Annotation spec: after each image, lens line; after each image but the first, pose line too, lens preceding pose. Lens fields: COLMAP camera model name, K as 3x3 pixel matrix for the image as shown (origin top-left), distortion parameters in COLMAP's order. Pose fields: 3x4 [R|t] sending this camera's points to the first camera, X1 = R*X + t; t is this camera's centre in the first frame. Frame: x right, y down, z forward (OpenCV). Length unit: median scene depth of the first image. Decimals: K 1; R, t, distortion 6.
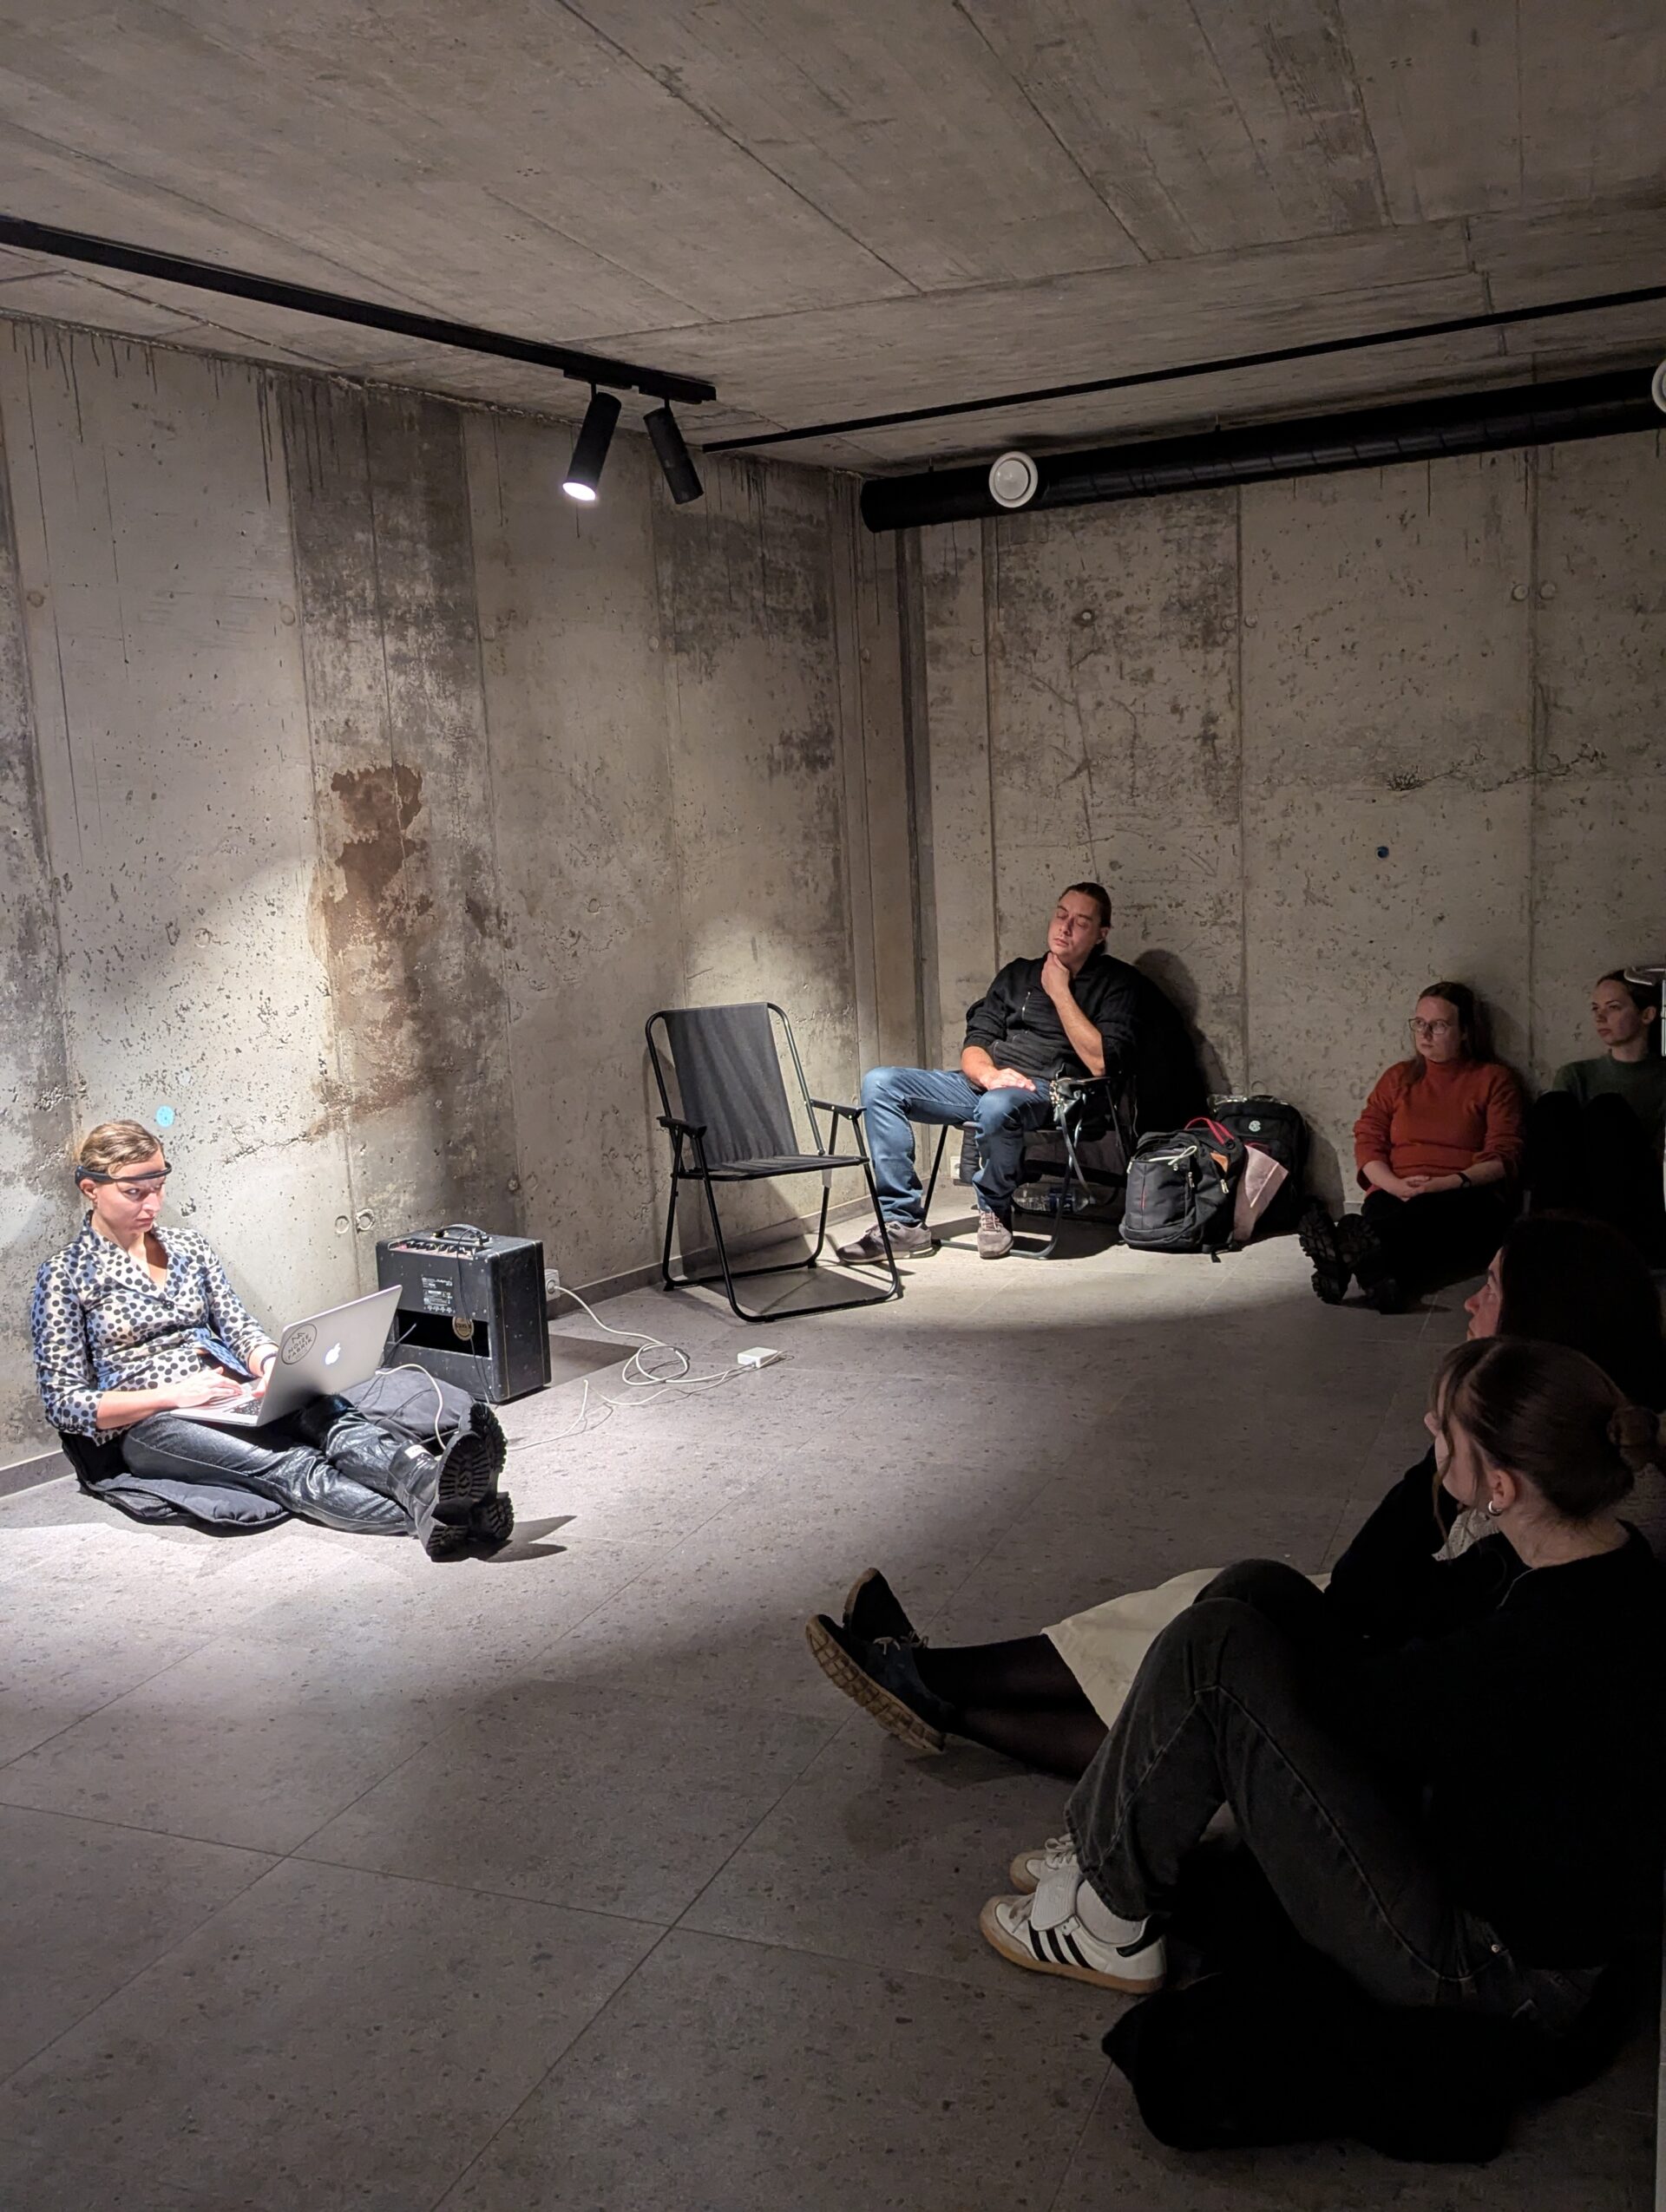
lens RADIAL K [[2005.5, 0, 829.0], [0, 2005.5, 1102.2], [0, 0, 1]] dist [0.064411, -0.044072]
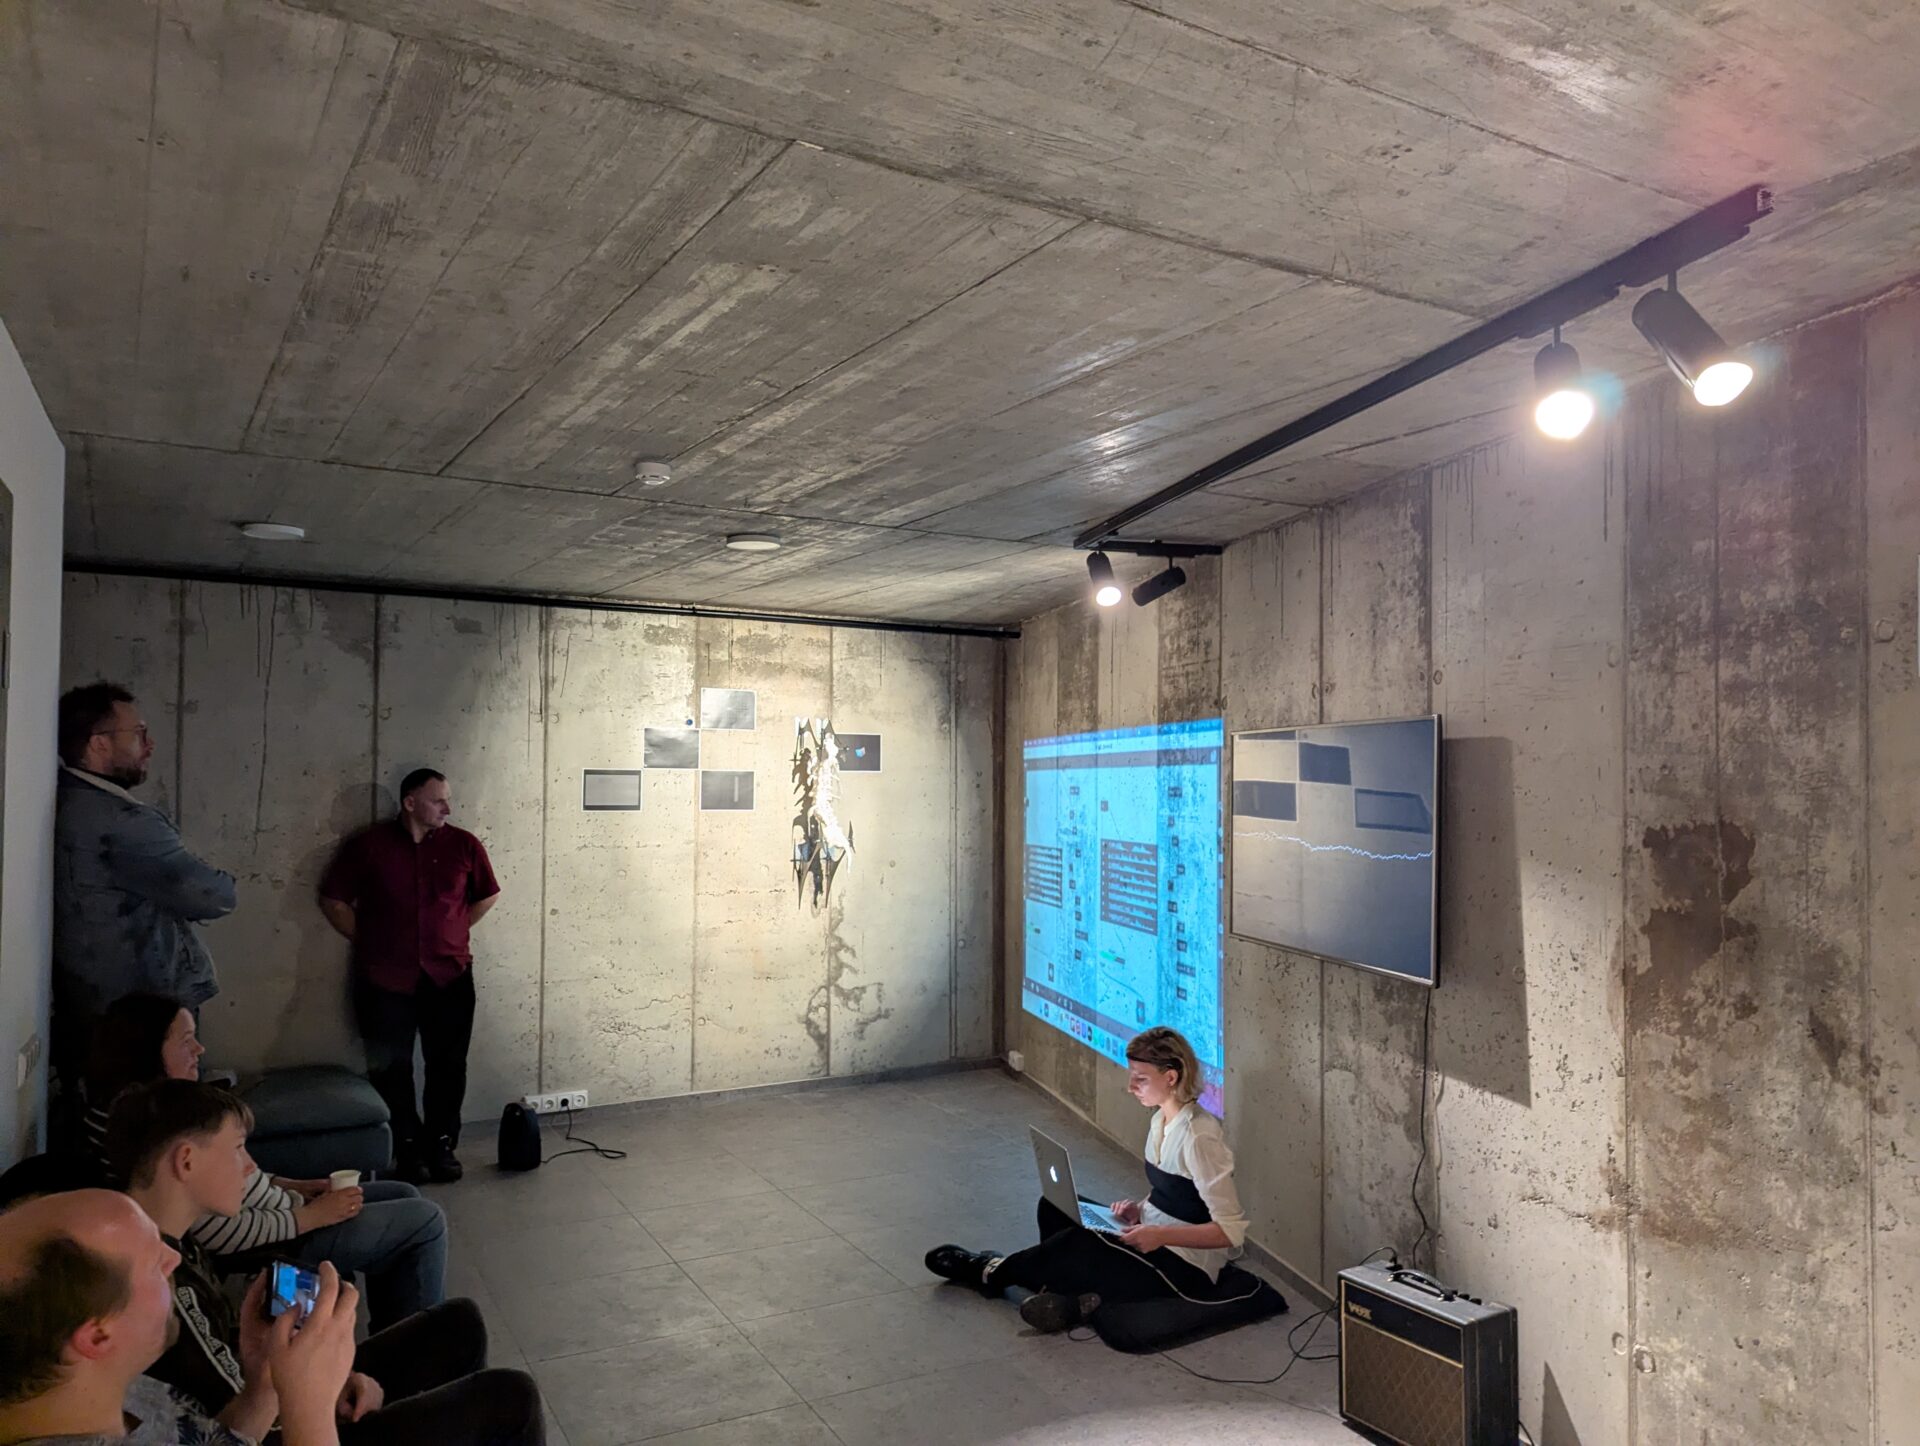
lens RADIAL K [[1347.0, 0, 967.7], [0, 1347.0, 731.1], [0, 0, 1]] dist [0.075001, -0.078100]
pose [[-0.632615, 0.012200, -0.774370, 0.328048], [-0.089087, 0.992092, 0.088410, -0.192612], [0.769325, 0.124916, -0.626526, 0.953003]]
